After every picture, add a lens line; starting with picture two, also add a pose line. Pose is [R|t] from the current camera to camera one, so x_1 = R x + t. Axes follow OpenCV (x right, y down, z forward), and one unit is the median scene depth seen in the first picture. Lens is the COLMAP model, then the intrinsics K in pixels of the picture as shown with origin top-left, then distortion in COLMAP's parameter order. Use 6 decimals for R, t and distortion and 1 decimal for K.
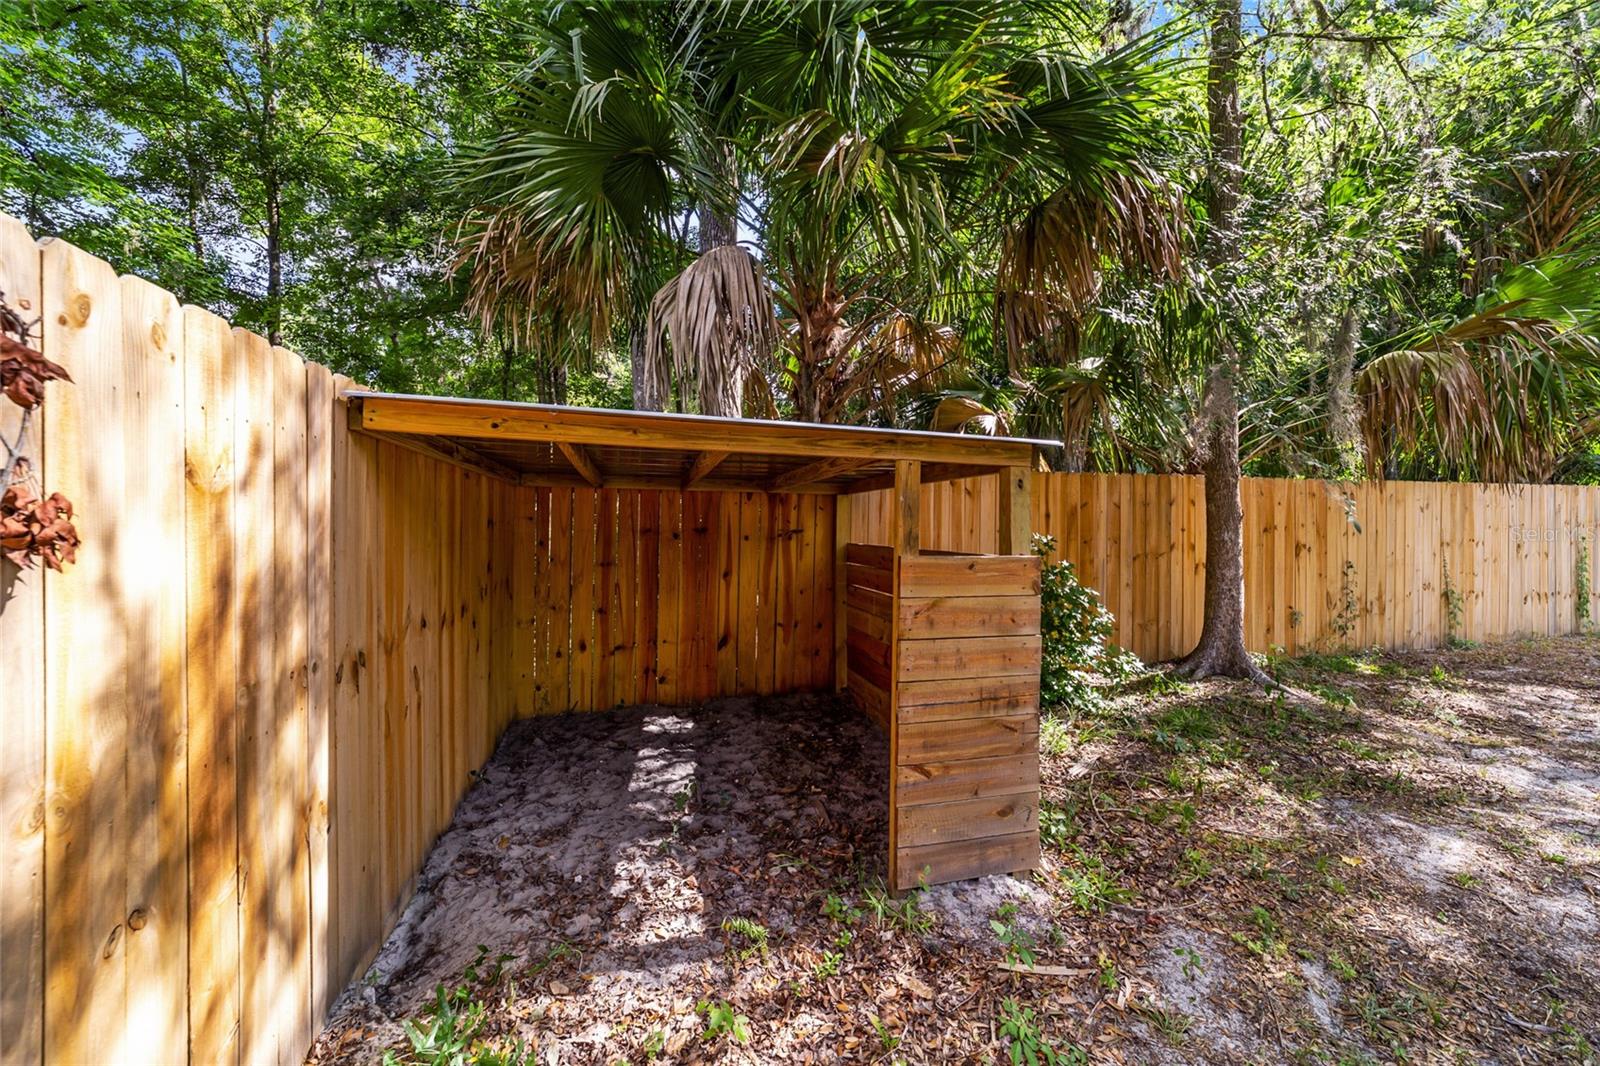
lens RADIAL K [[606.0, 0, 801.2], [0, 606.0, 534.9], [0, 0, 1]] dist [-0.016820, 0.006250]
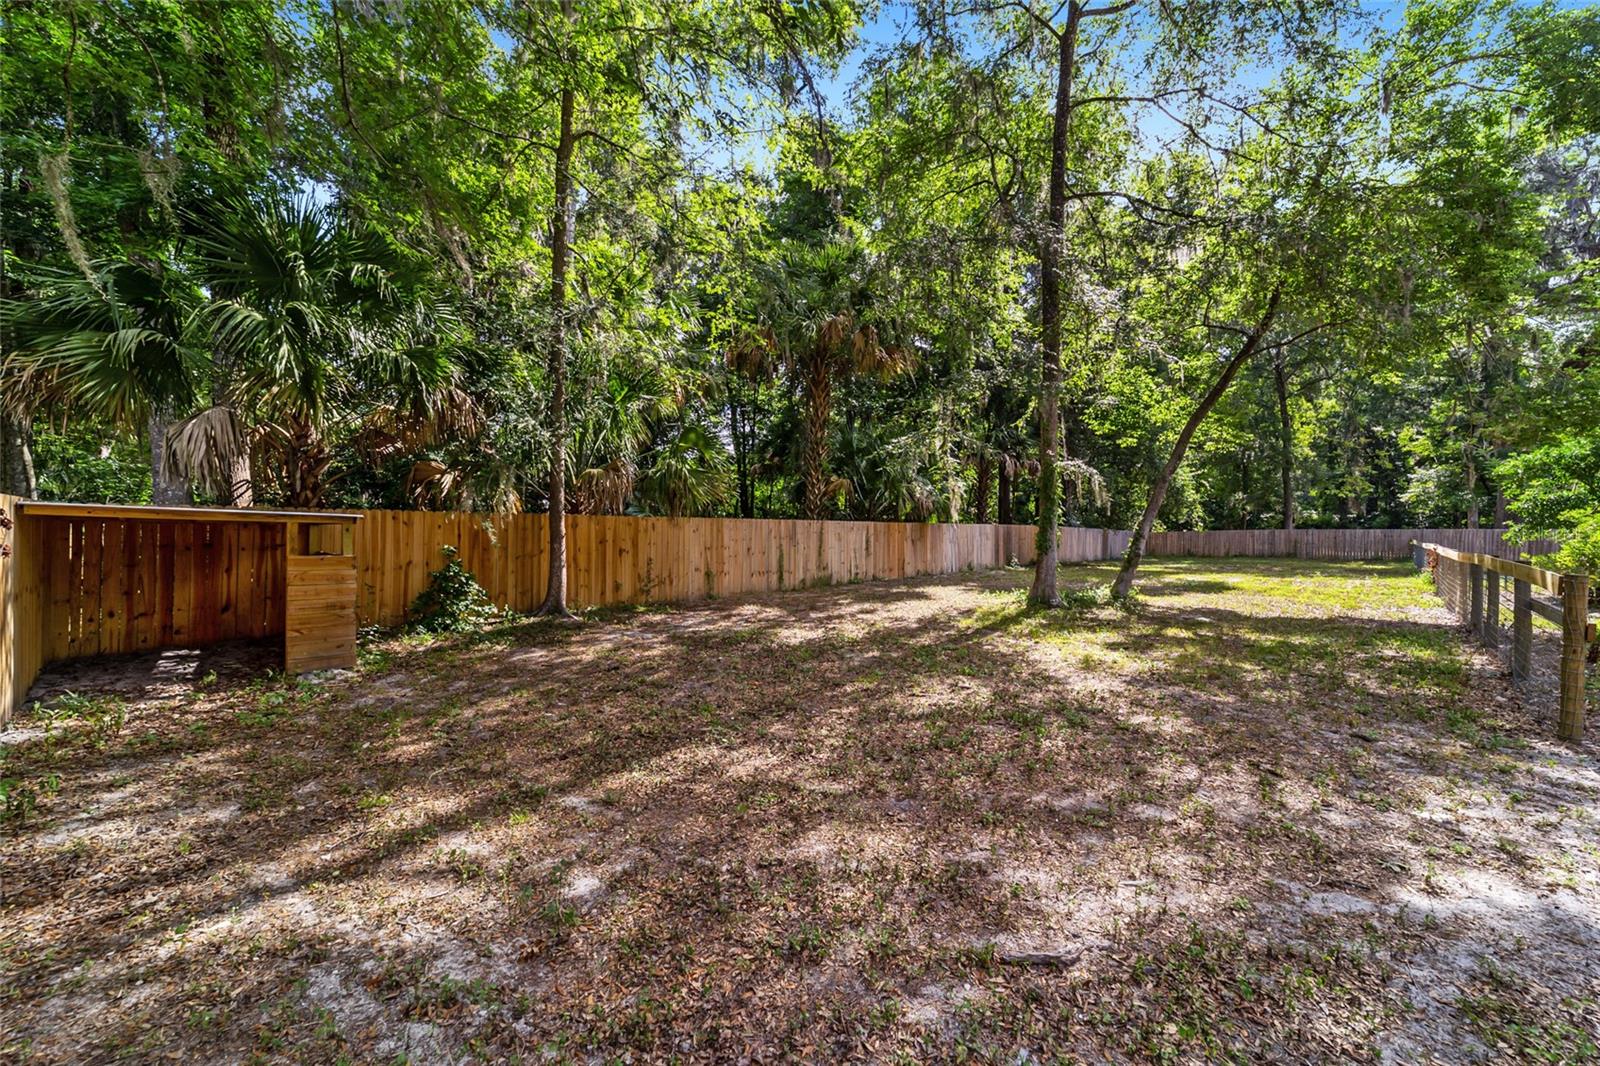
lens RADIAL K [[606.0, 0, 797.9], [0, 606.0, 542.7], [0, 0, 1]] dist [-0.016820, 0.006250]
pose [[0.848907, -0.003635, 0.528529, 0.377794], [0.002795, 0.999993, 0.002388, -0.014728], [-0.528534, -0.000550, 0.848912, -1.413727]]
